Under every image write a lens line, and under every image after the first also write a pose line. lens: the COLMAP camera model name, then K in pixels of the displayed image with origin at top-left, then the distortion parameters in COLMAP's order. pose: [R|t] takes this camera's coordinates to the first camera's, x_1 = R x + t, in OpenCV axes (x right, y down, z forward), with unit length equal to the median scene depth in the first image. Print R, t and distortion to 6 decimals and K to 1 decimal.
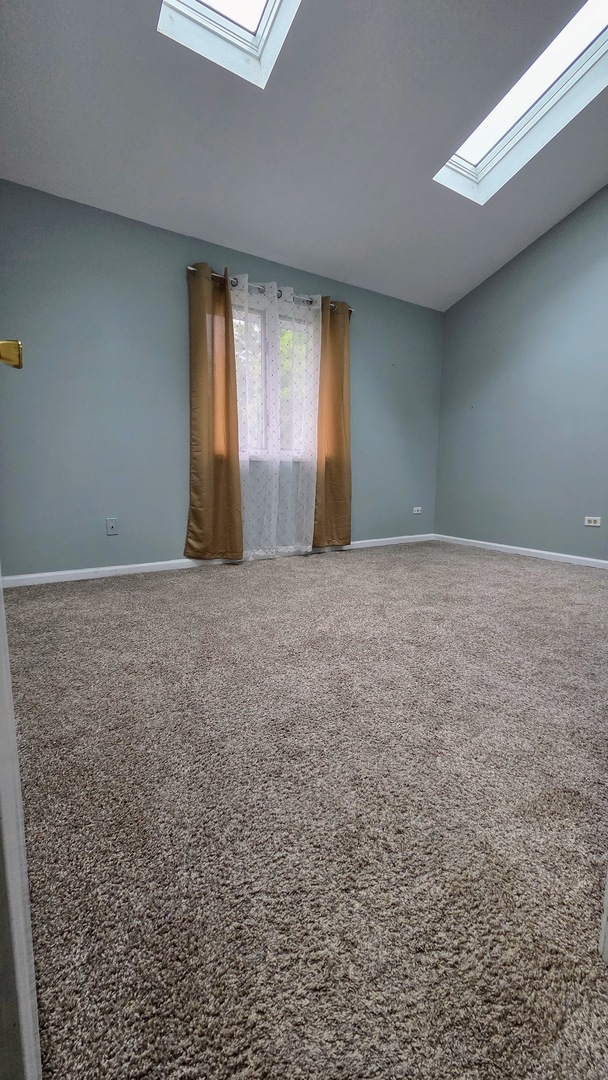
lens RADIAL K [[440.3, 0, 306.2], [0, 440.3, 537.0], [0, 0, 1]] dist [0.000141, 0.000713]
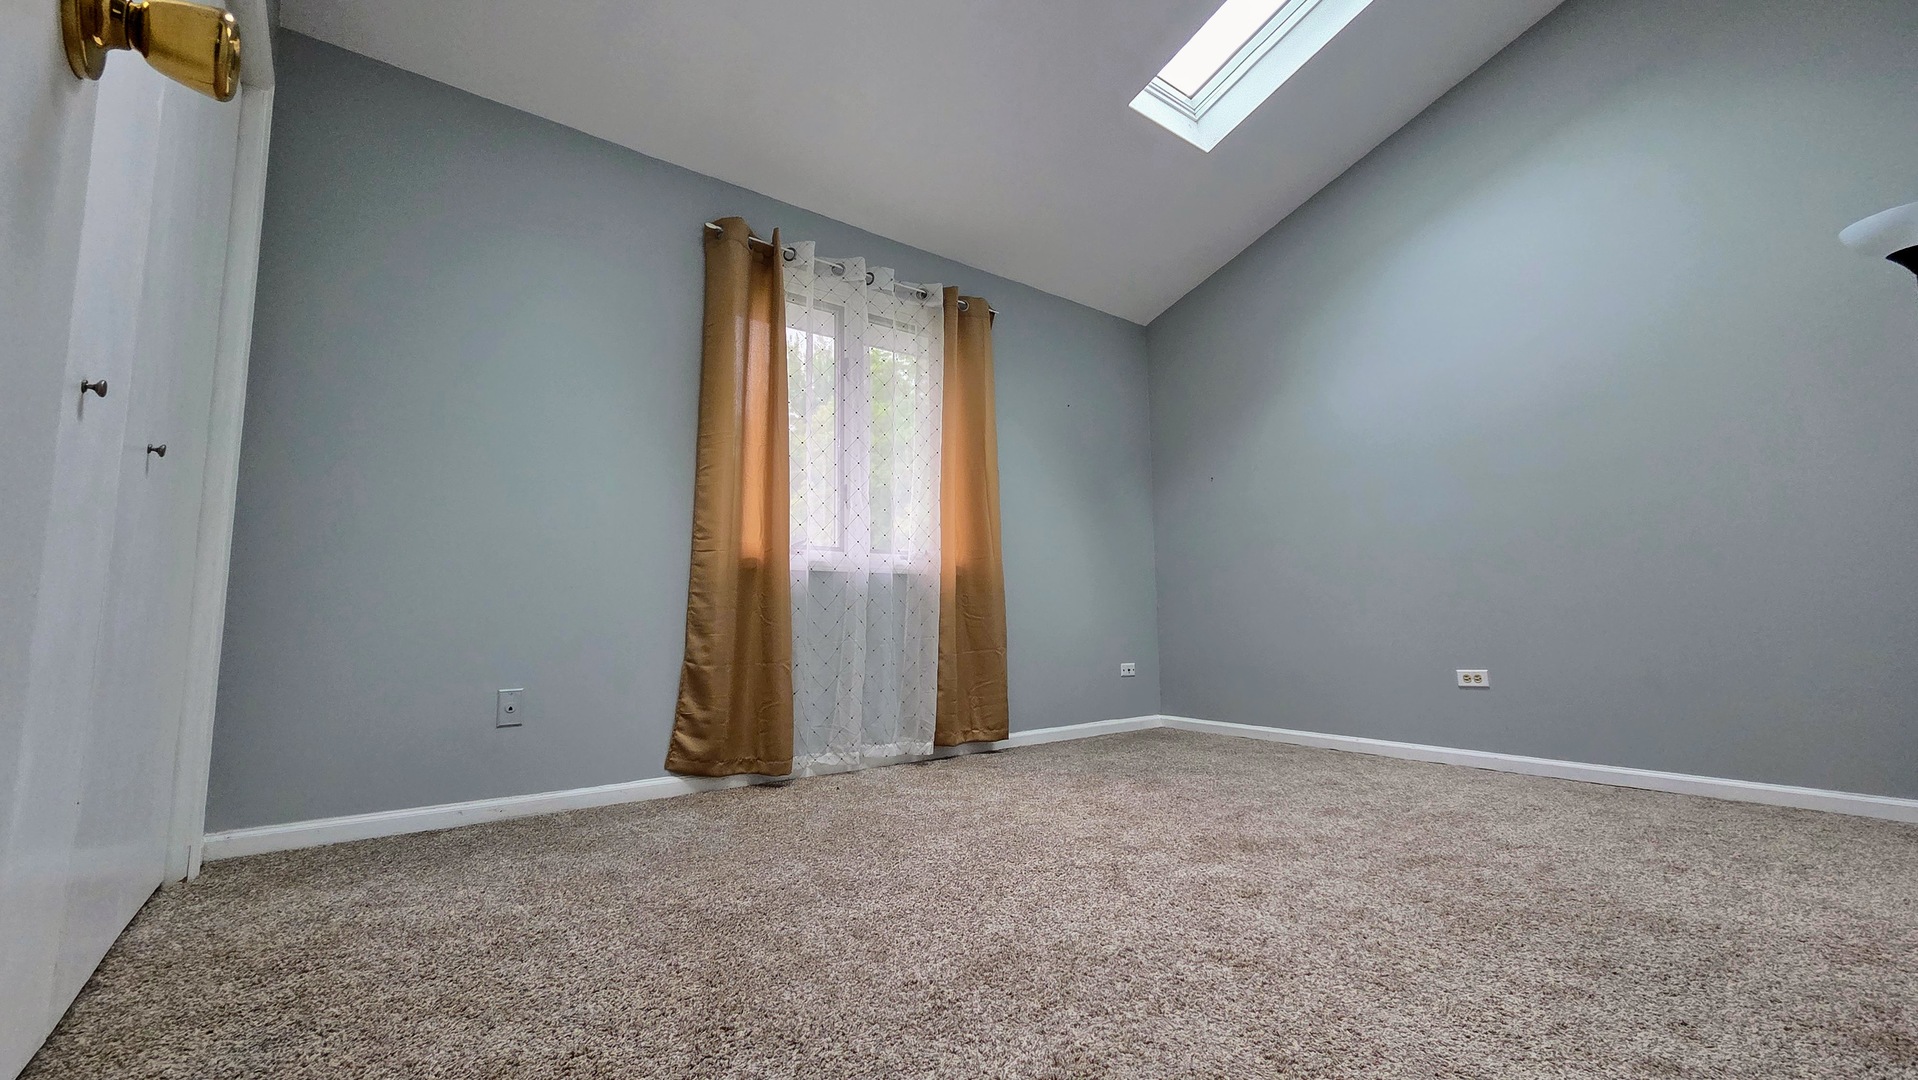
lens RADIAL K [[781.9, 0, 950.9], [0, 781.9, 540.1], [0, 0, 1]] dist [0.000141, 0.000713]
pose [[0.996761, -0.007013, 0.080115, -0.041214], [0.026572, 0.968962, -0.245777, 0.018551], [-0.075905, 0.247109, 0.966010, 0.118684]]
